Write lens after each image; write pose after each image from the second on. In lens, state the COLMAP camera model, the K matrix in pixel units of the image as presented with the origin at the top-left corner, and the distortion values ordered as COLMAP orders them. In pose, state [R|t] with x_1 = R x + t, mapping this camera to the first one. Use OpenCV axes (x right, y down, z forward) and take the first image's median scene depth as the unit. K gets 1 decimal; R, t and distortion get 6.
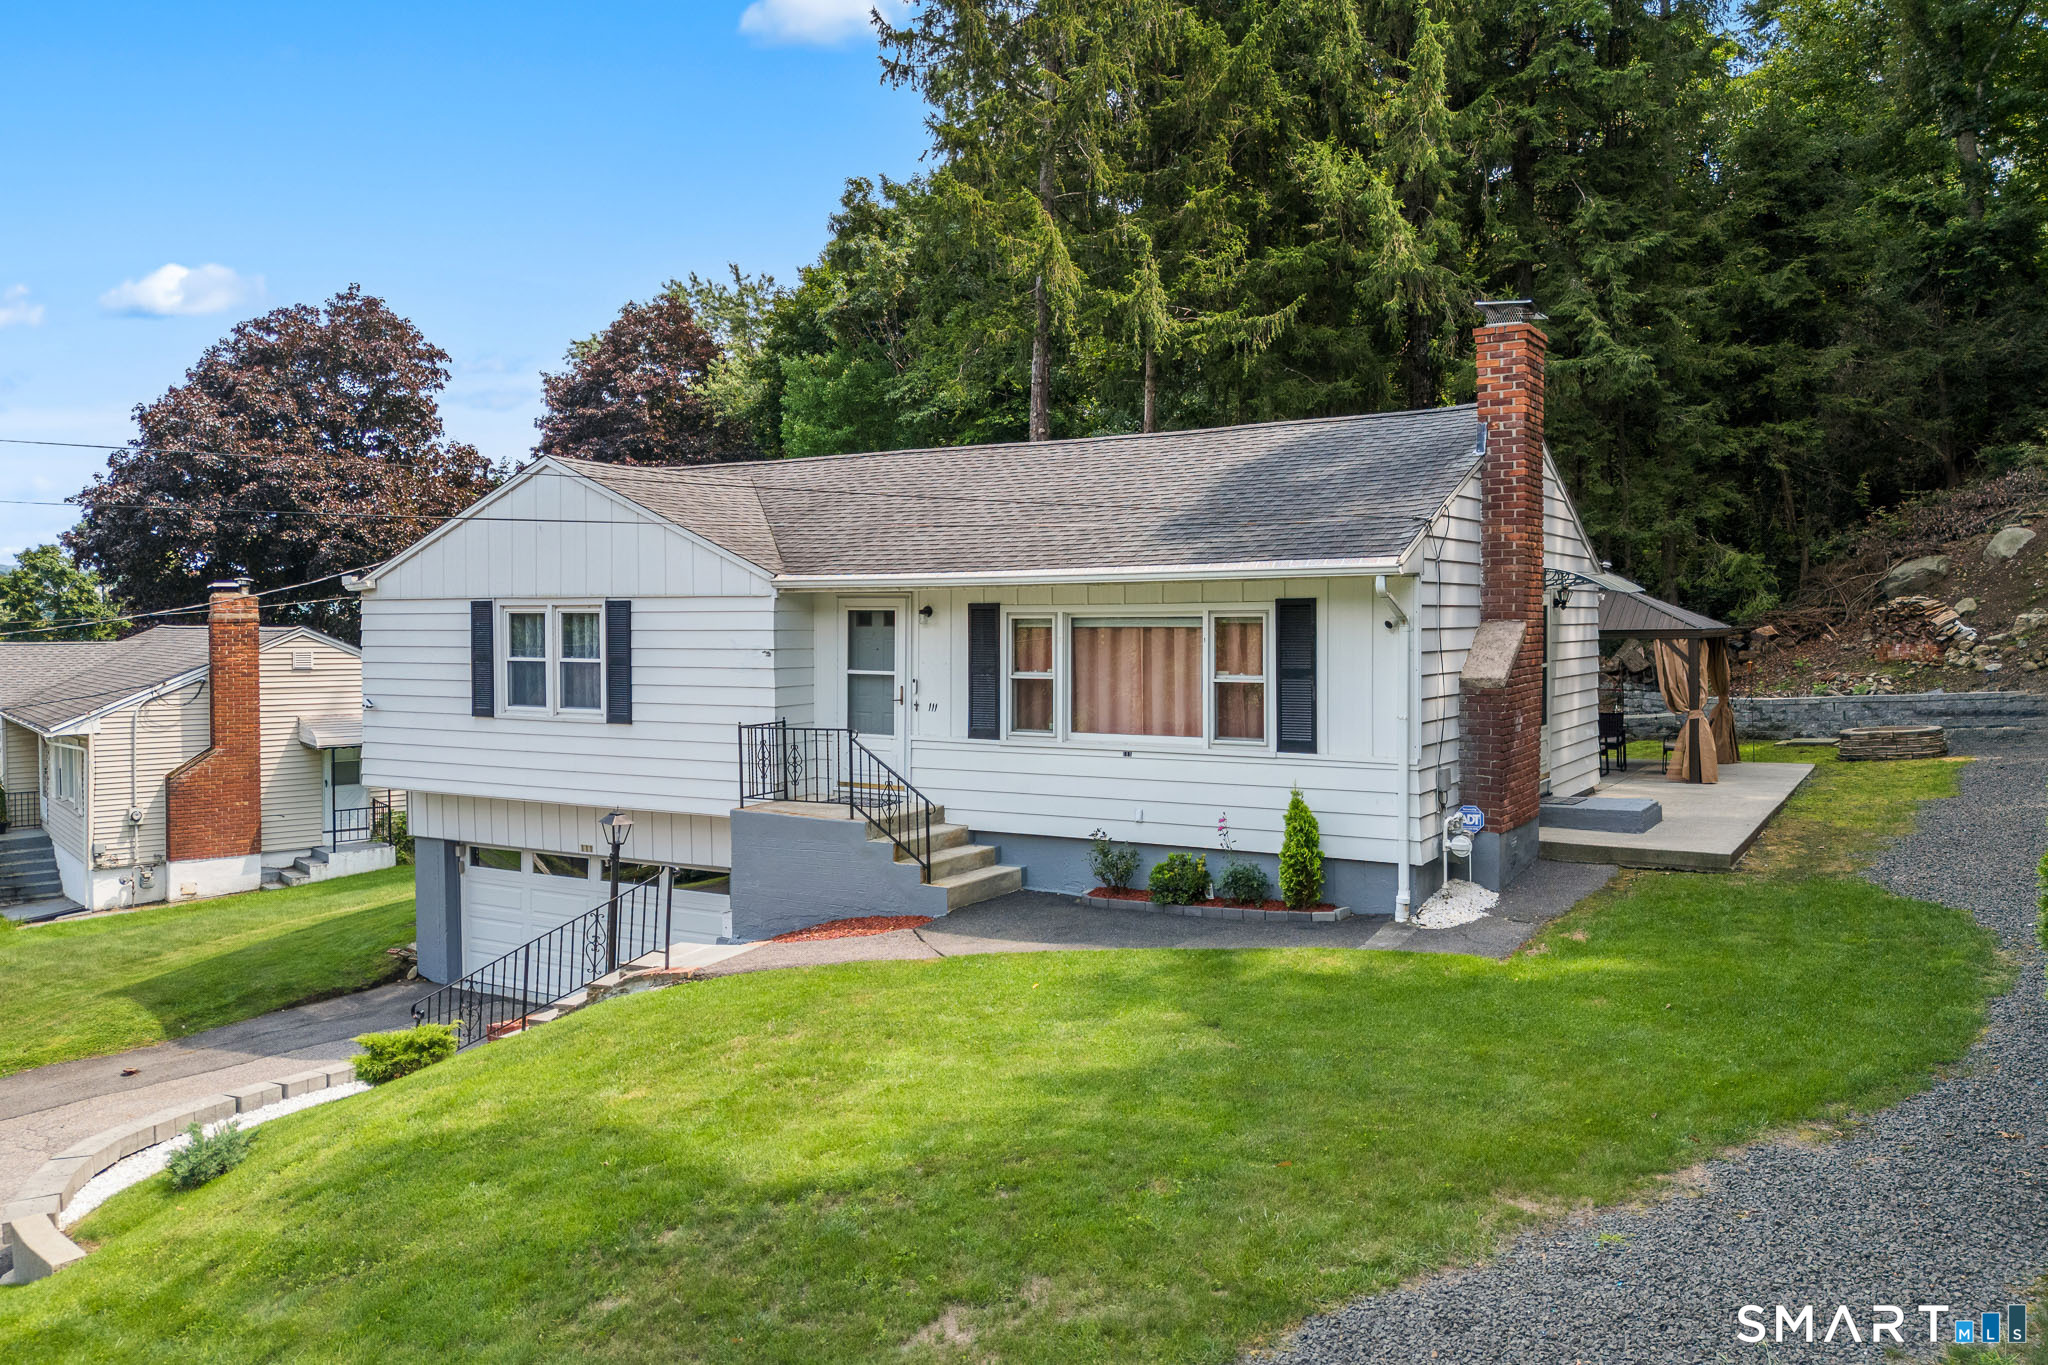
lens RADIAL K [[1682.2, 0, 1024.0], [0, 1682.2, 682.5], [0, 0, 1]] dist [0.058867, 0.000984]
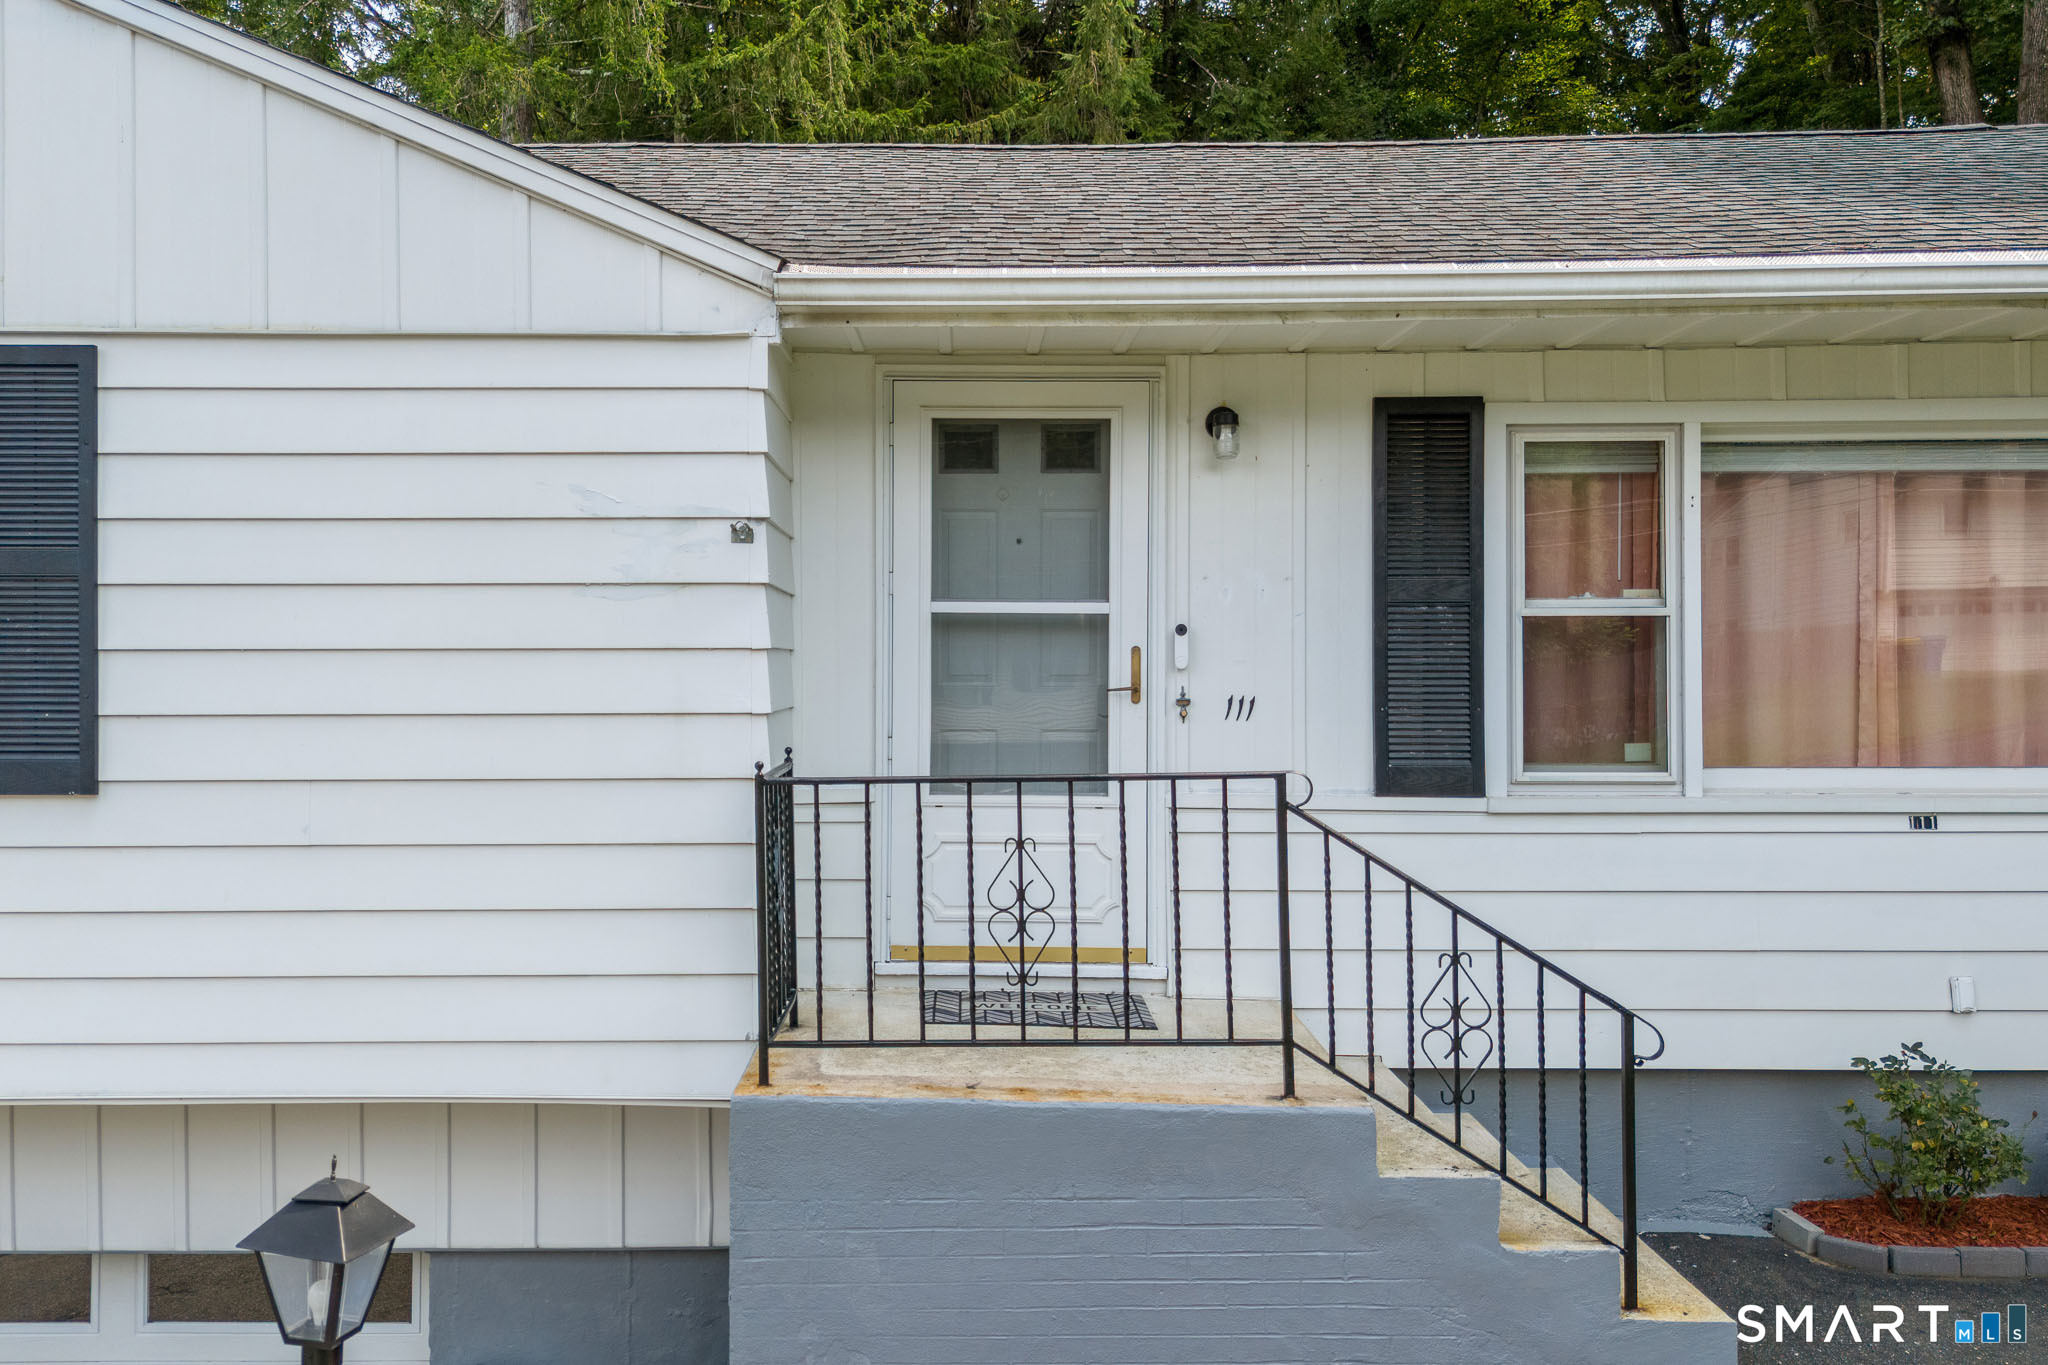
lens RADIAL K [[1682.2, 0, 1024.0], [0, 1682.2, 682.5], [0, 0, 1]] dist [0.058867, 0.000984]
pose [[0.857015, -0.008731, 0.515218, -0.263824], [0.020978, 0.999619, -0.017956, 0.014703], [-0.514865, 0.026197, 0.856871, 0.734648]]
